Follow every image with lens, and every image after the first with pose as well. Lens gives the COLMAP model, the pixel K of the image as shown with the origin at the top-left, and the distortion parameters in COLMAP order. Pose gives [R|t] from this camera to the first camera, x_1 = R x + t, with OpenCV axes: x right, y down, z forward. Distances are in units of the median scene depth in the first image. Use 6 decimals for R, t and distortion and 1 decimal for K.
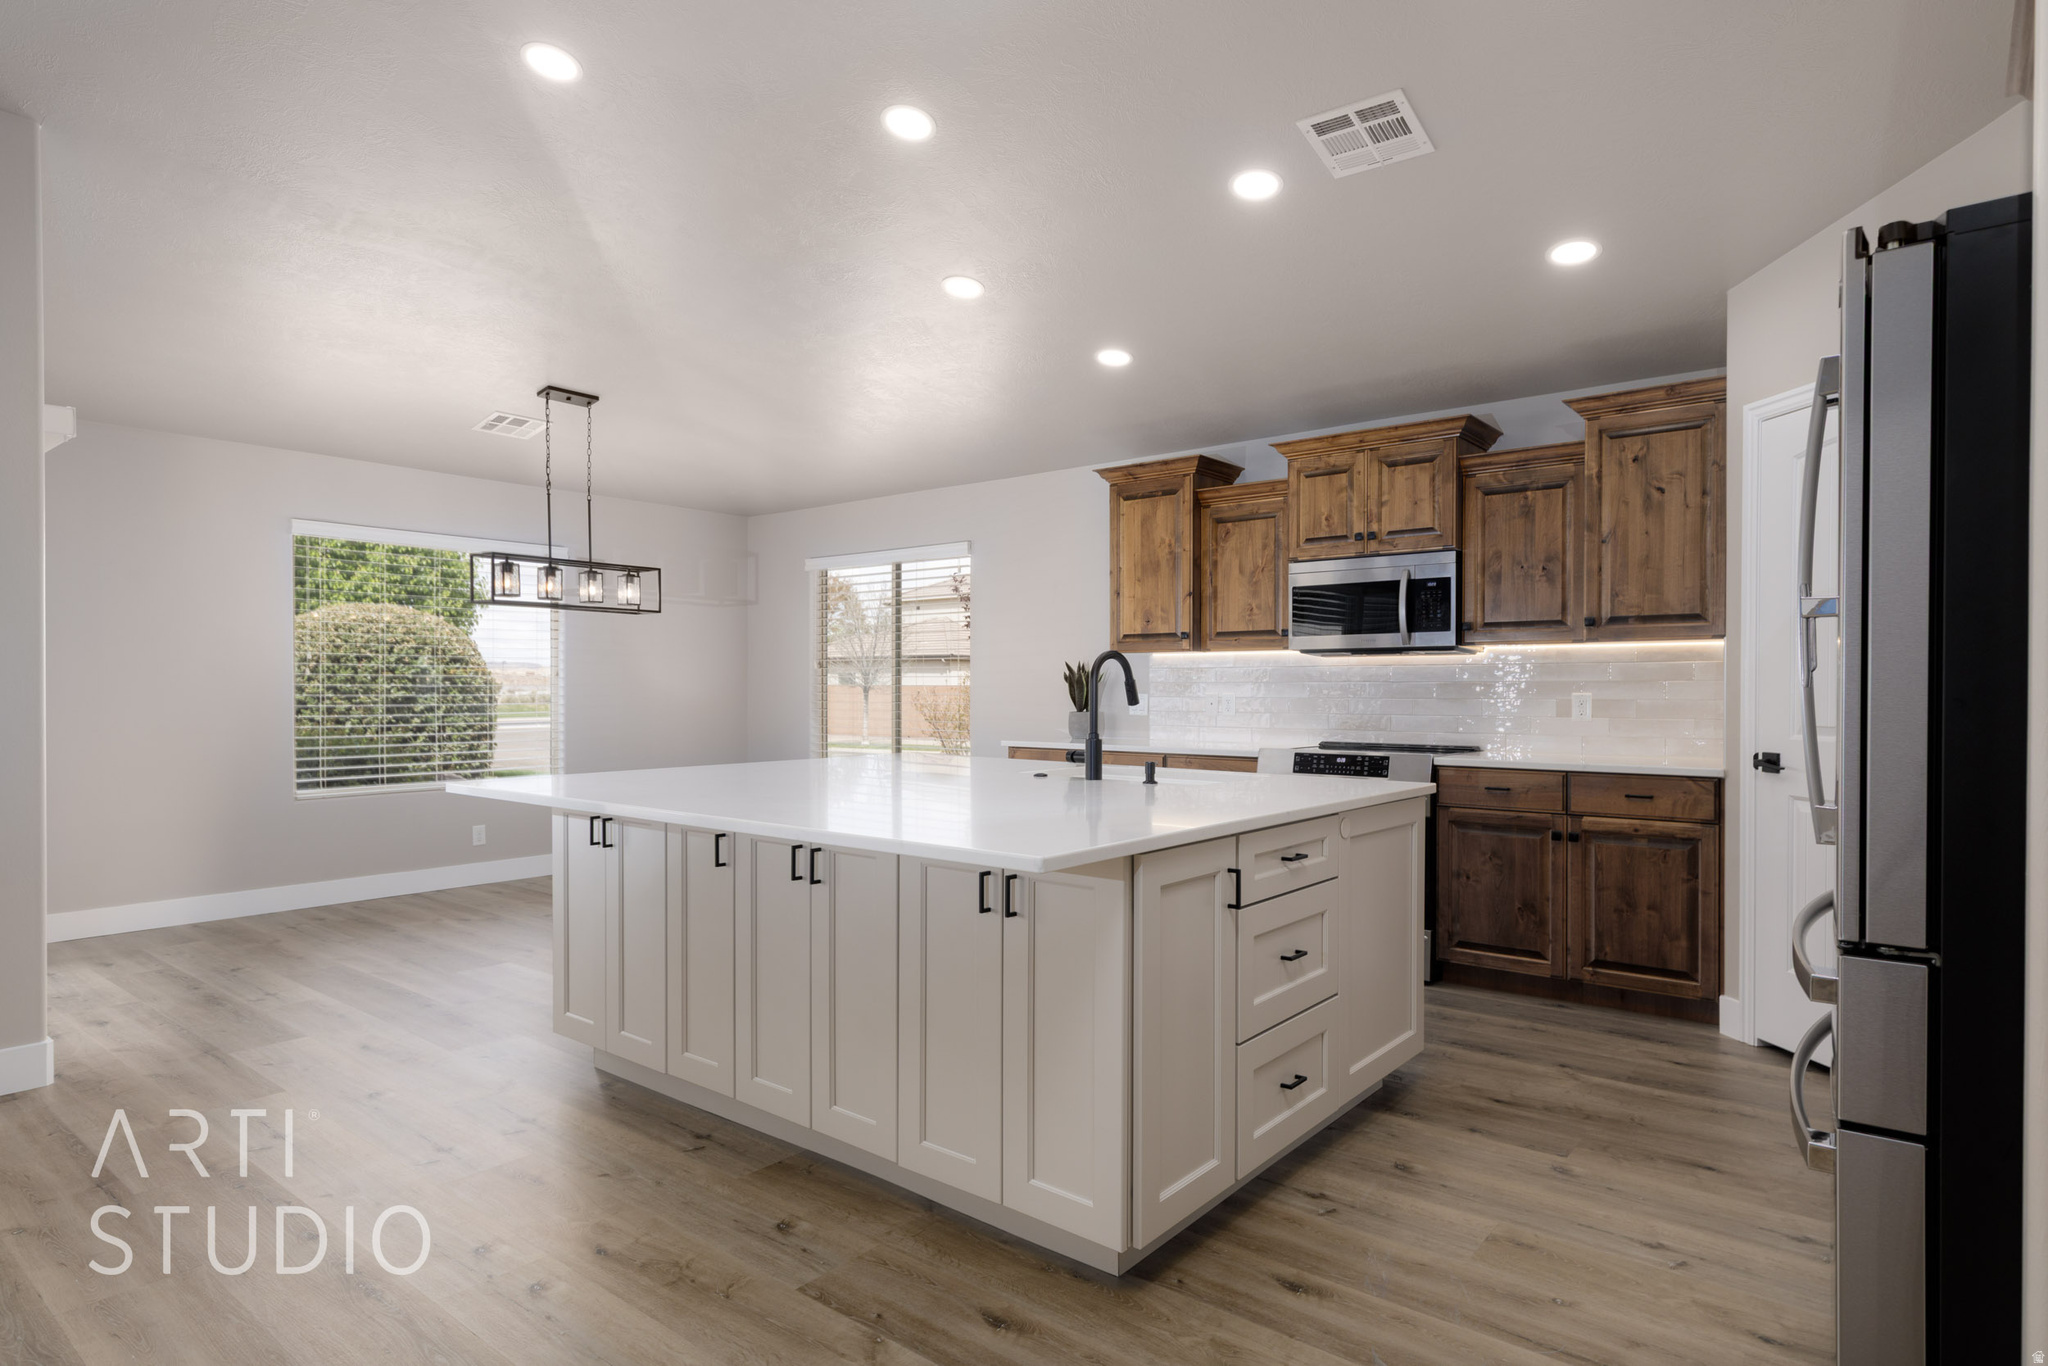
lens RADIAL K [[1112.8, 0, 1036.1], [0, 1112.8, 696.1], [0, 0, 1]] dist [0.013939, -0.000548]
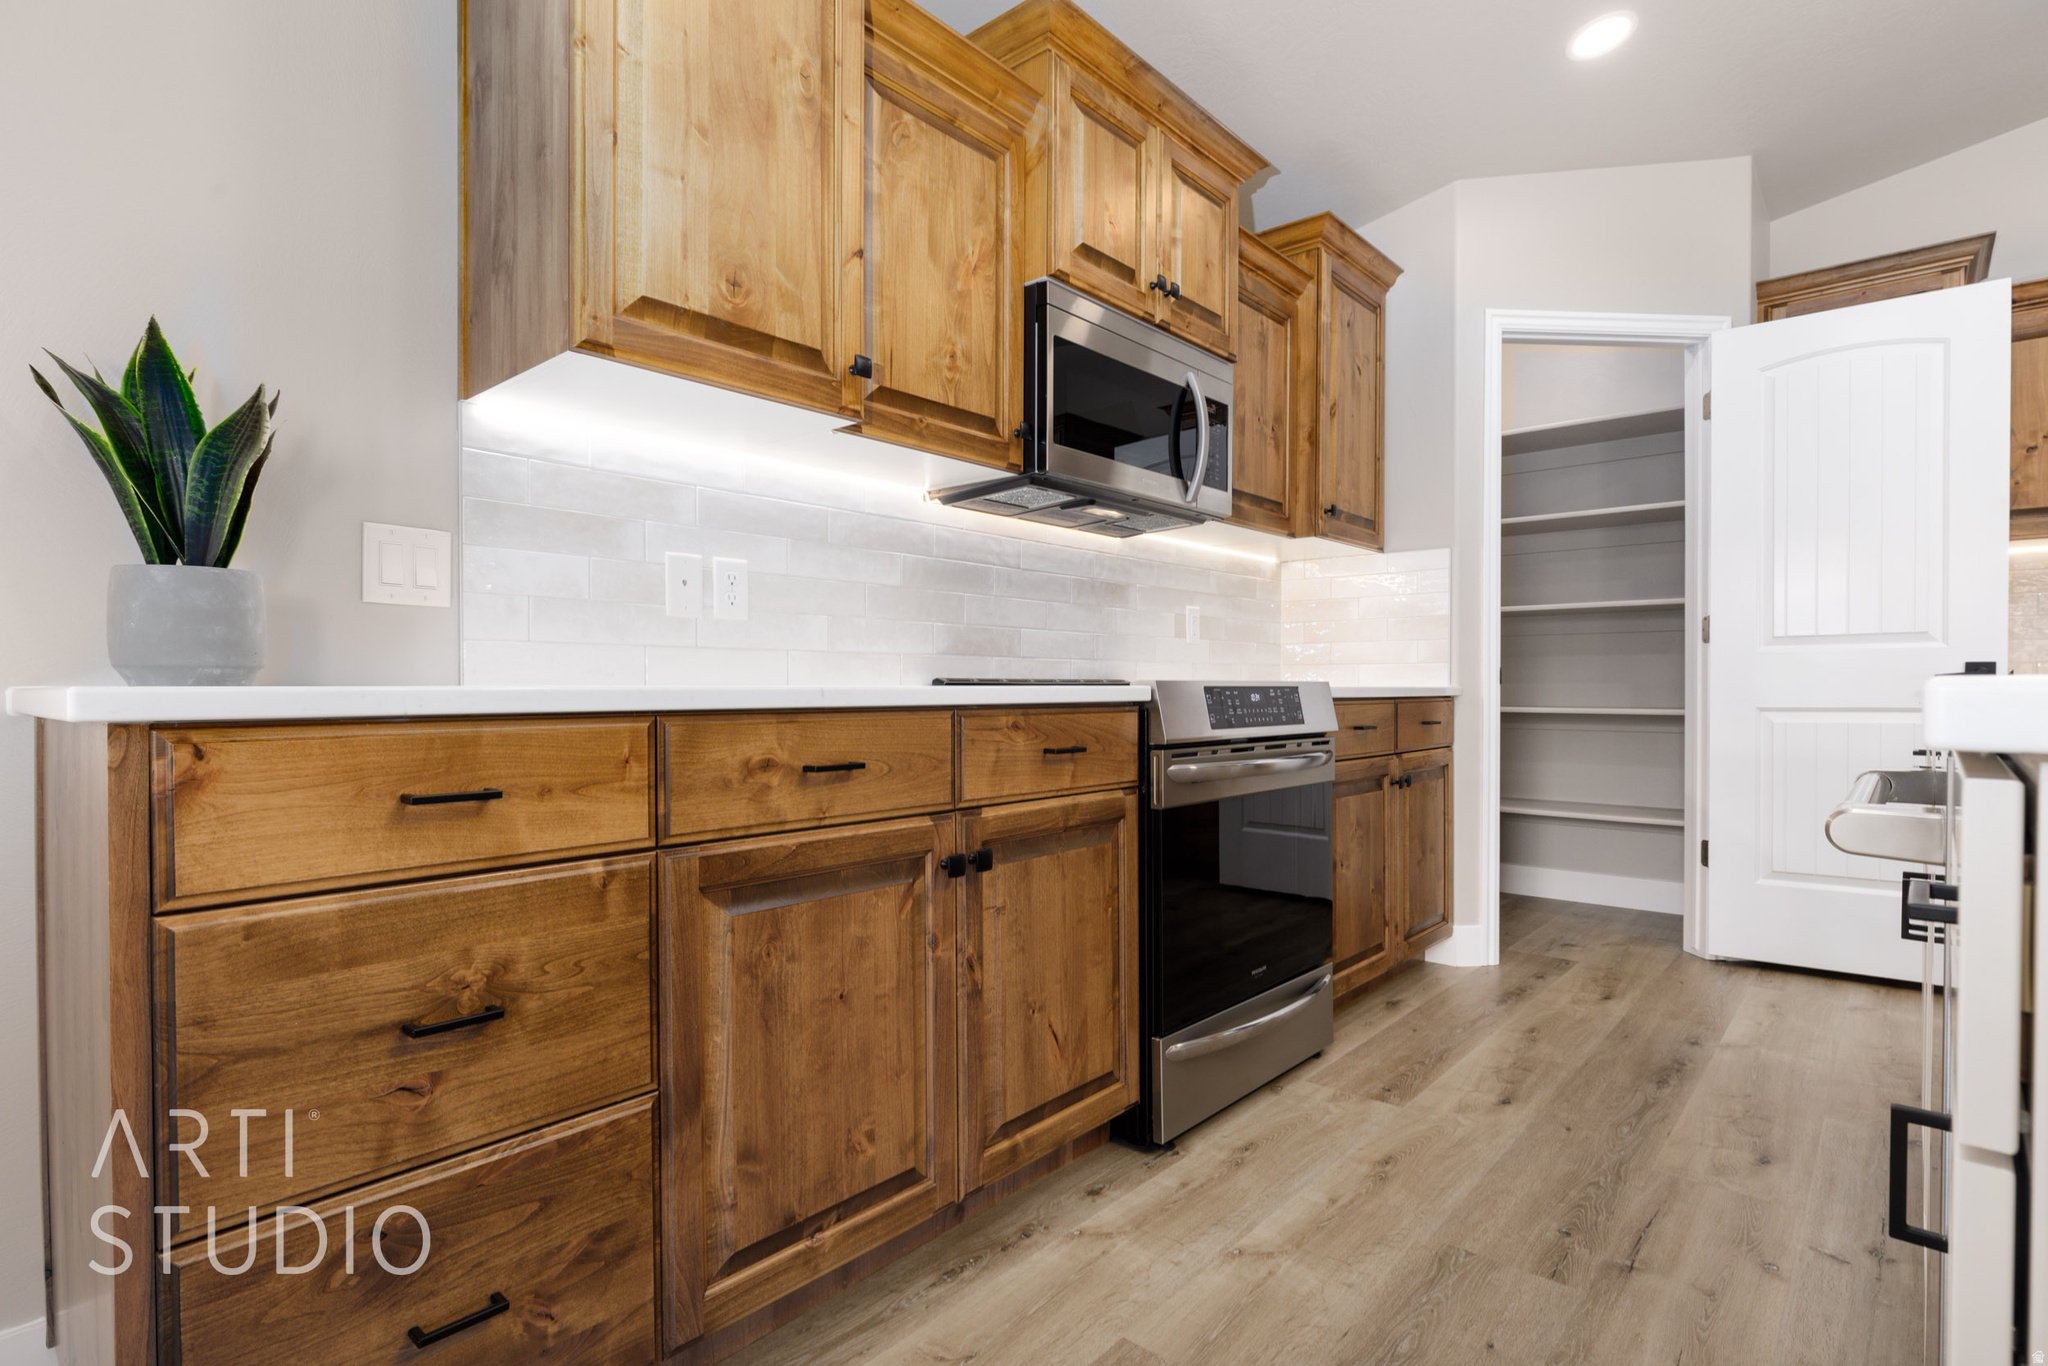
lens RADIAL K [[1001.3, 0, 1045.1], [0, 1001.3, 697.3], [0, 0, 1]] dist [-0.001927, -0.000003]
pose [[0.040830, -0.012176, 0.999092, -0.188351], [0.007949, 0.999898, 0.011861, 0.047520], [-0.999134, 0.007457, 0.040923, 1.009775]]
